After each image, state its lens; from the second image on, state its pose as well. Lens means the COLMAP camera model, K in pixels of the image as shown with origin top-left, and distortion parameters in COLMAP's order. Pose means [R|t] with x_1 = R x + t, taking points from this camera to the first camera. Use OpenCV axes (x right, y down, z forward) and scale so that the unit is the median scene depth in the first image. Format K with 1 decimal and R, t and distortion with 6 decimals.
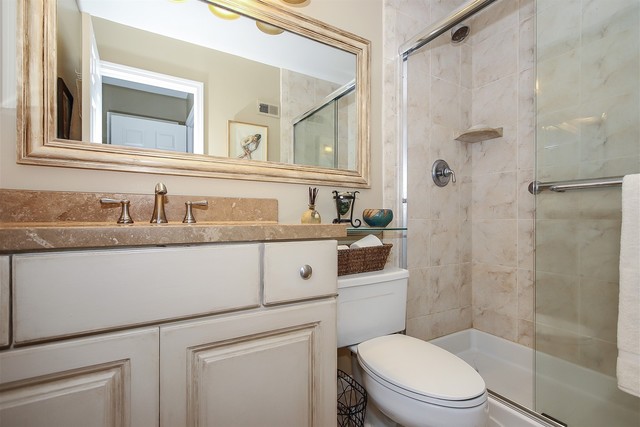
lens RADIAL K [[294.3, 0, 323.5], [0, 294.3, 193.7], [0, 0, 1]] dist [-0.001169, -0.000138]
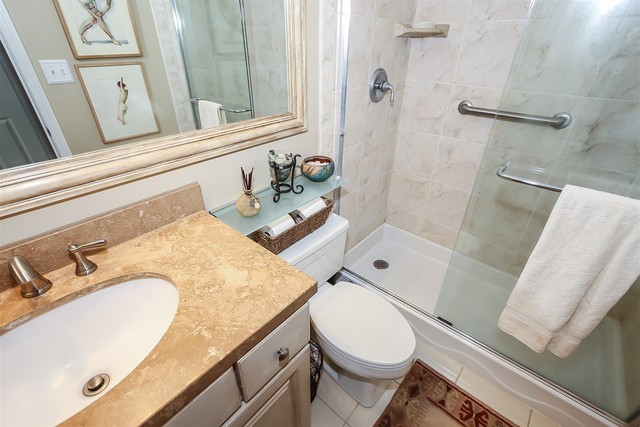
lens RADIAL K [[294.3, 0, 323.5], [0, 294.3, 193.7], [0, 0, 1]] dist [-0.001169, -0.000138]
pose [[0.947467, -0.142080, 0.286564, -0.055590], [-0.034095, 0.845957, 0.532159, -0.285489], [-0.318030, -0.513974, 0.796673, 0.212345]]
